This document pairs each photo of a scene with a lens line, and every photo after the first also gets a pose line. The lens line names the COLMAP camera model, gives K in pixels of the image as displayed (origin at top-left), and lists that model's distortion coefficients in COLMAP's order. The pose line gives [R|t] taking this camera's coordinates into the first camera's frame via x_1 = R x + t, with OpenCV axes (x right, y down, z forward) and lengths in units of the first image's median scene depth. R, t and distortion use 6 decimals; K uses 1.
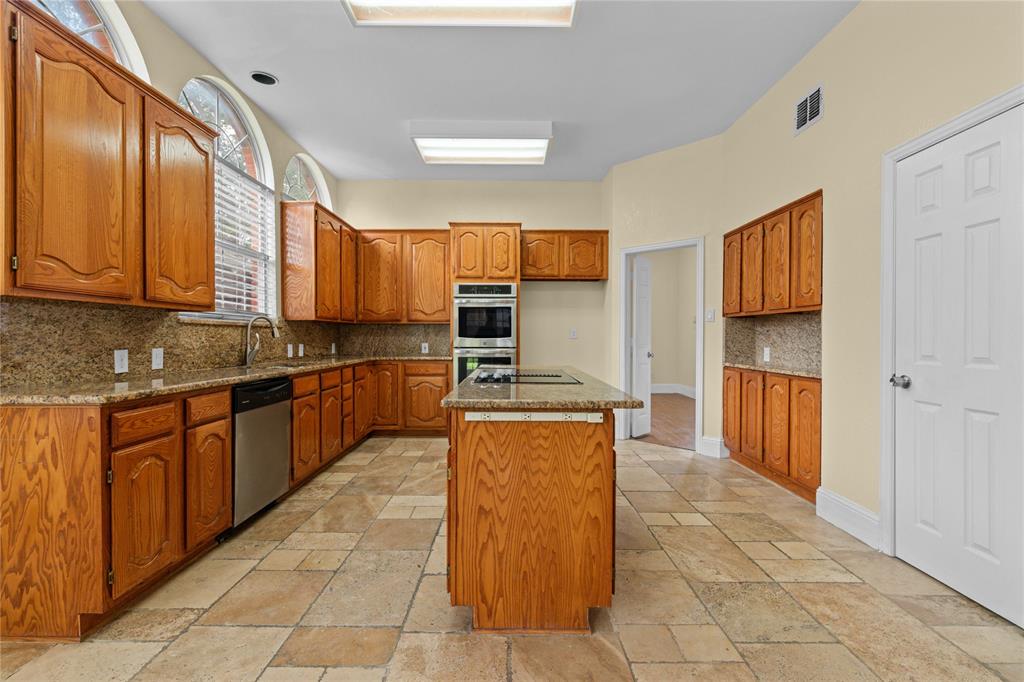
lens RADIAL K [[436.1, 0, 516.0], [0, 436.1, 341.5], [0, 0, 1]] dist [-0.001176, 0.000331]
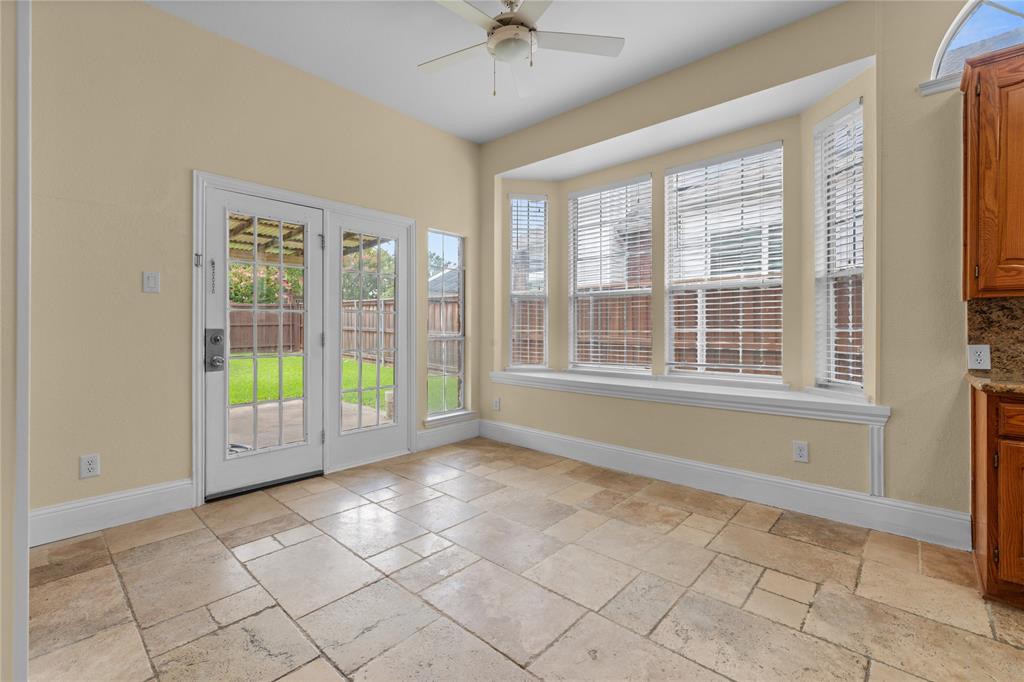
lens RADIAL K [[436.1, 0, 509.6], [0, 436.1, 330.3], [0, 0, 1]] dist [-0.001176, 0.000331]
pose [[-0.685557, 0.000273, -0.728019, 0.312347], [-0.009343, 0.999914, 0.009173, -0.004576], [0.727959, 0.013090, -0.685496, 0.399286]]
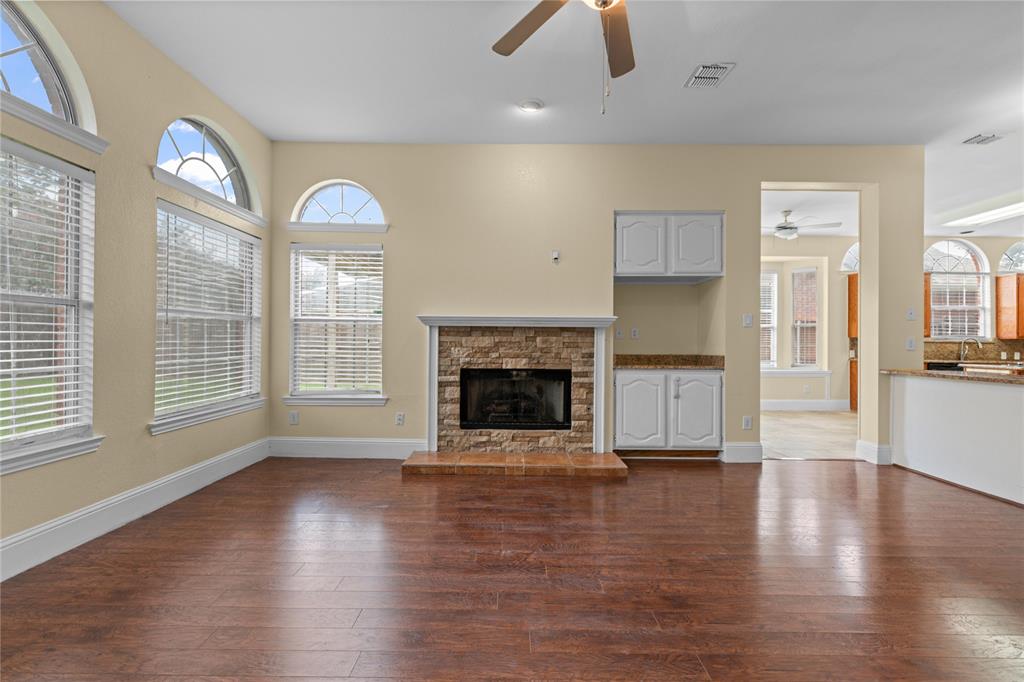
lens RADIAL K [[436.1, 0, 528.2], [0, 436.1, 339.8], [0, 0, 1]] dist [-0.001176, 0.000331]
pose [[-0.027202, -0.007923, -0.999599, 1.654760], [-0.019448, 0.999784, -0.007395, 0.009009], [0.999441, 0.019239, -0.027350, -1.142700]]
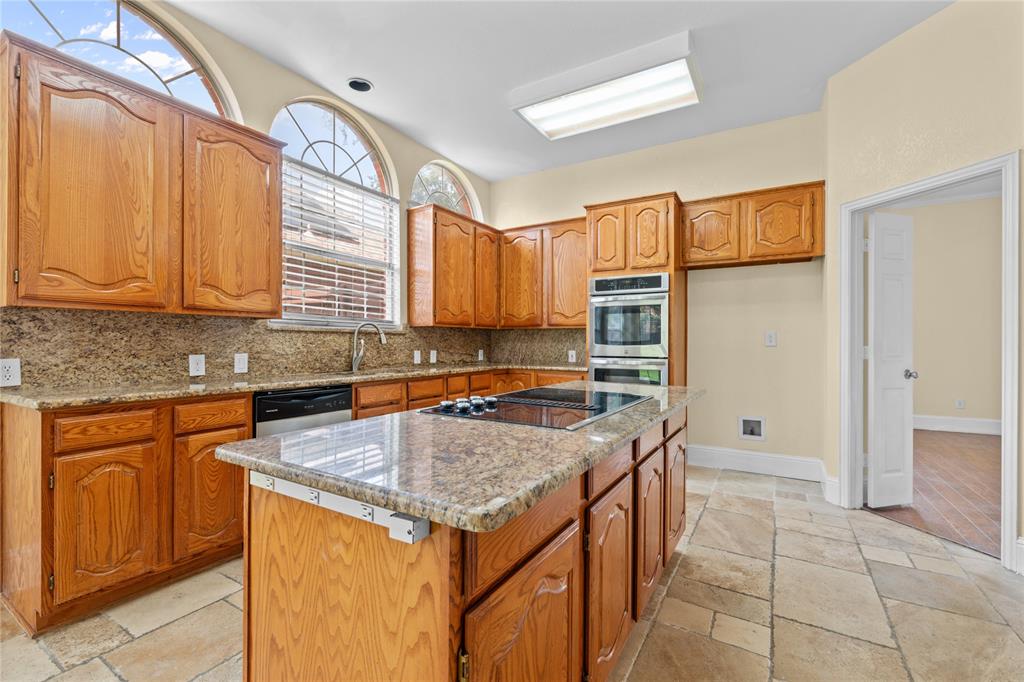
lens RADIAL K [[436.1, 0, 518.3], [0, 436.1, 342.9], [0, 0, 1]] dist [-0.001176, 0.000331]
pose [[0.857743, 0.001087, -0.514078, 0.236528], [-0.007344, 0.999922, -0.010139, -0.003699], [0.514027, 0.012472, 0.857683, 0.319589]]
